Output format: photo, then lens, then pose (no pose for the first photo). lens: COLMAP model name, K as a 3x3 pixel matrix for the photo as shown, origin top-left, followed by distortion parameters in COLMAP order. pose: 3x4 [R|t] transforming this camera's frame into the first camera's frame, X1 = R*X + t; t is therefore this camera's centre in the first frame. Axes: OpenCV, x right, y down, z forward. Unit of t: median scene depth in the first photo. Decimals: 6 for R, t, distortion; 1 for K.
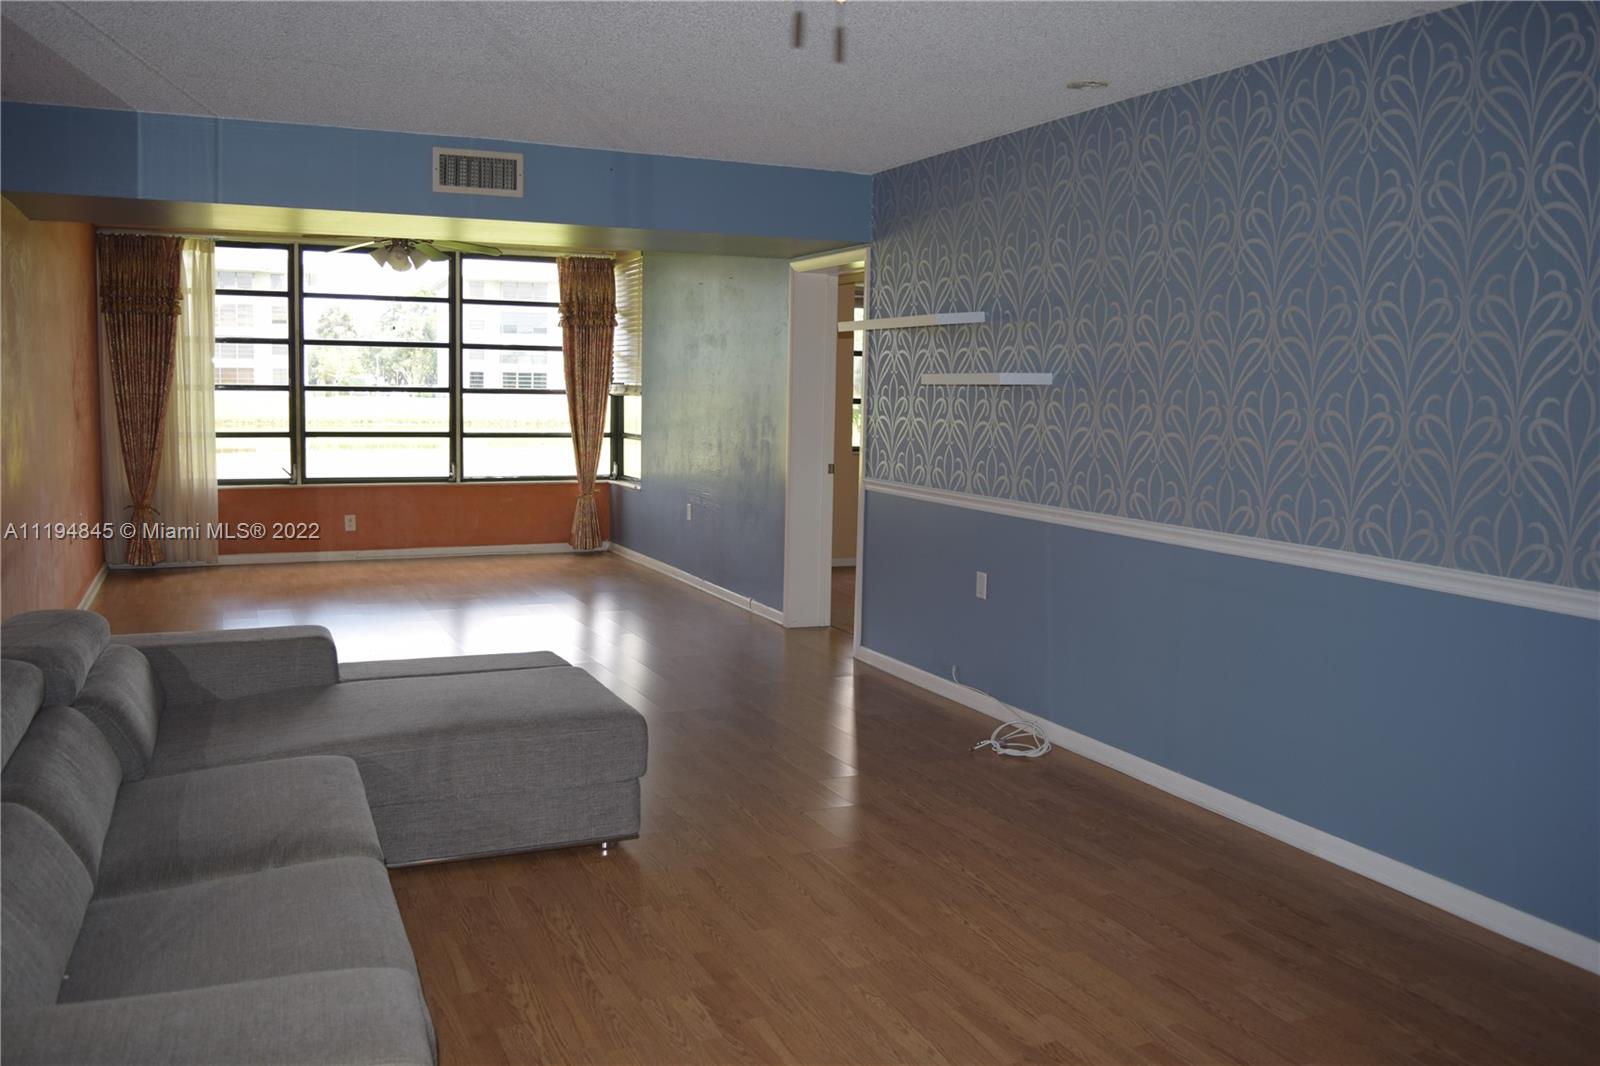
lens RADIAL K [[1245.0, 0, 786.7], [0, 1245.0, 526.6], [0, 0, 1]] dist [-0.087834, 0.015210]
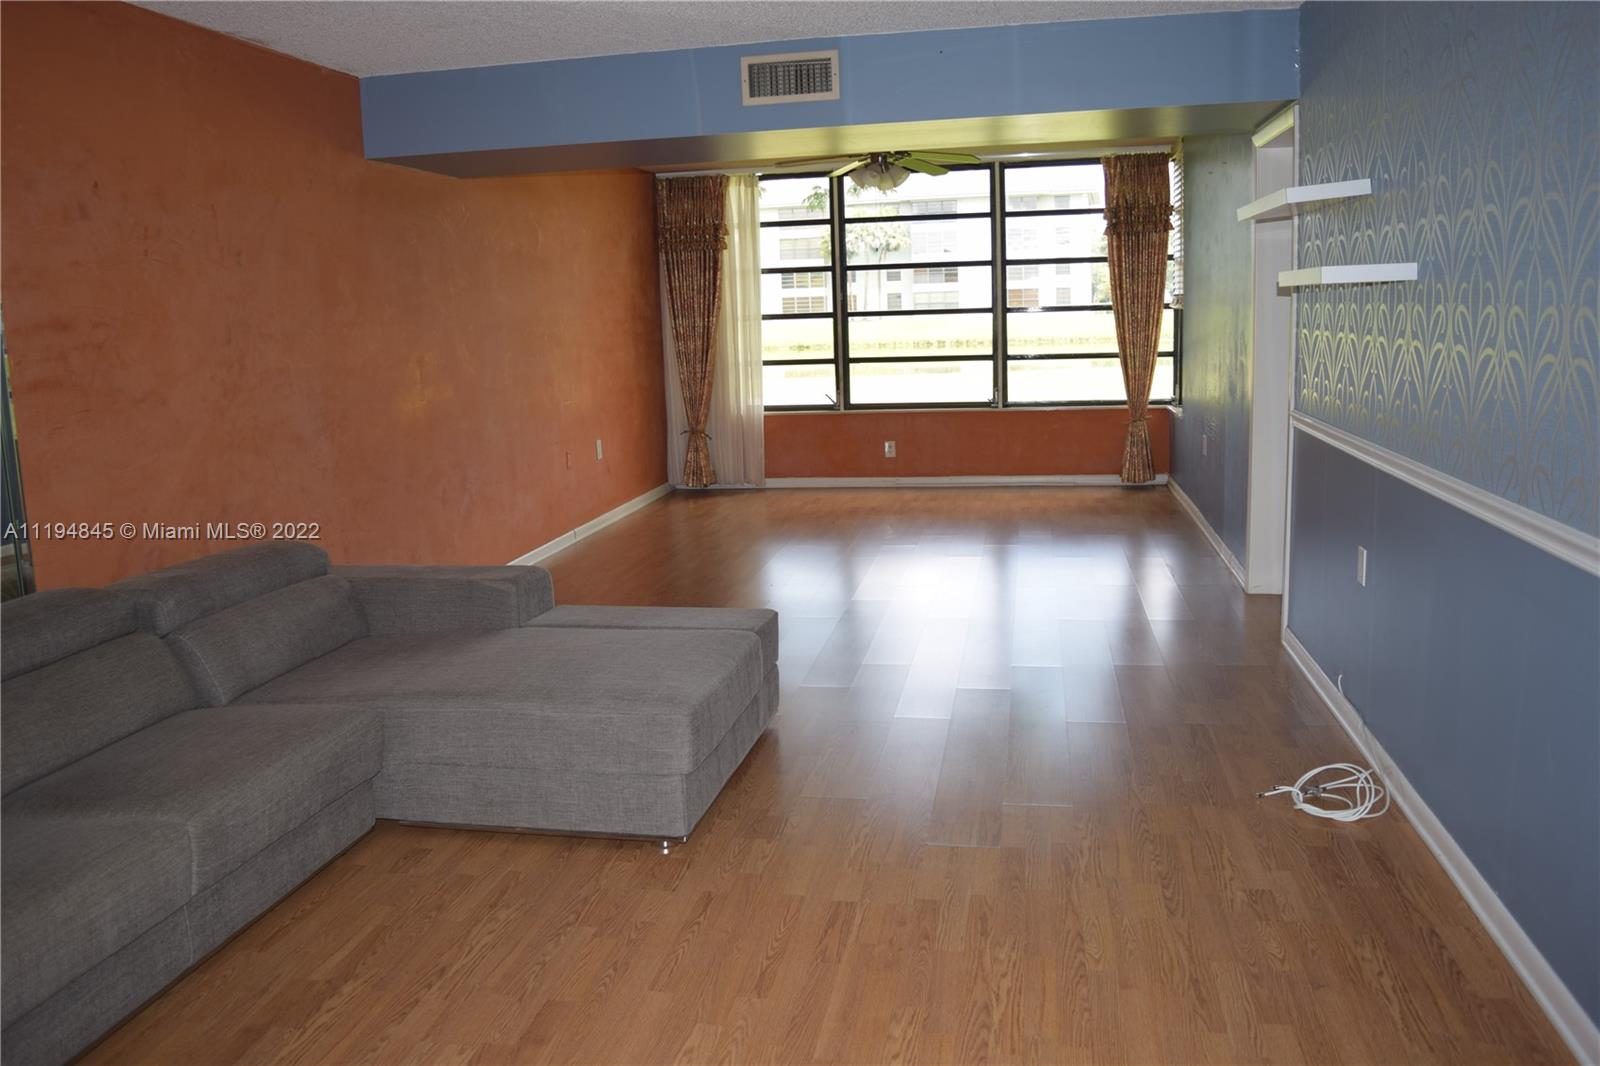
lens RADIAL K [[1245.0, 0, 800.1], [0, 1245.0, 526.2], [0, 0, 1]] dist [-0.087834, 0.015210]
pose [[0.817268, 0.052227, -0.573886, 0.168526], [-0.012953, 0.997298, 0.072313, -0.012753], [0.576112, -0.051665, 0.815736, 0.137340]]
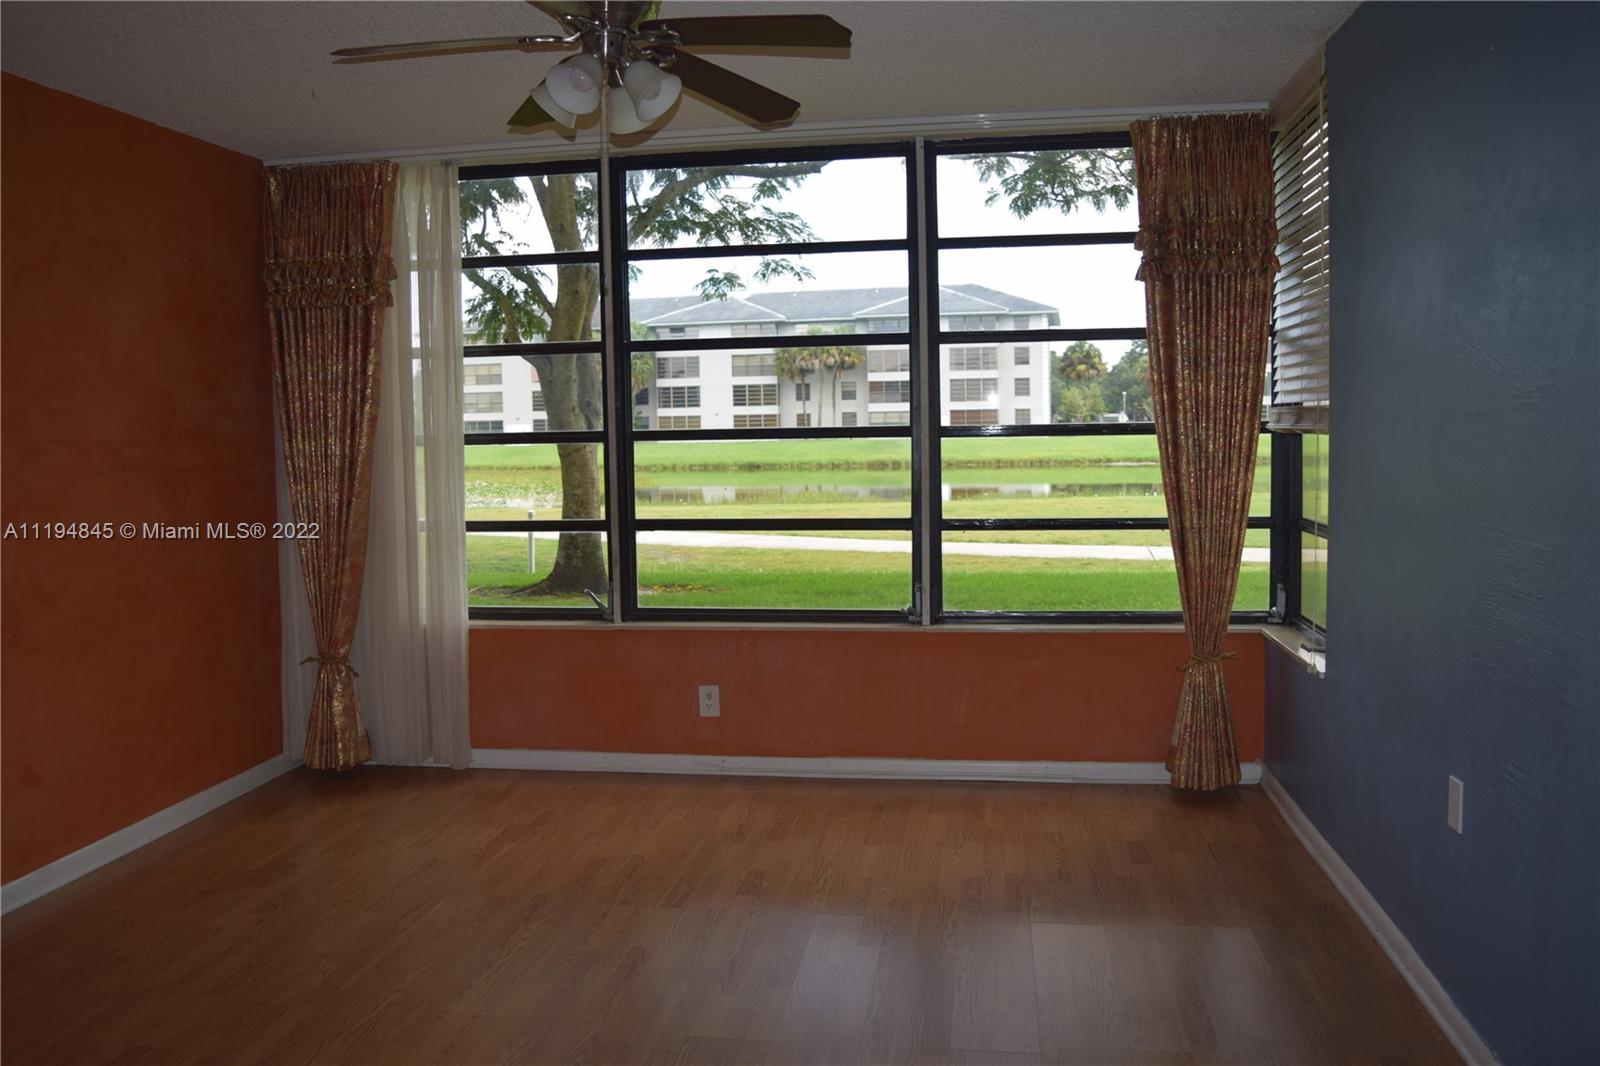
lens RADIAL K [[1245.0, 0, 792.5], [0, 1245.0, 507.4], [0, 0, 1]] dist [-0.087834, 0.015210]
pose [[0.831431, 0.001514, -0.555626, -0.045051], [-0.026598, 0.998958, -0.037078, -0.064775], [0.554992, 0.045606, 0.830605, 0.601989]]
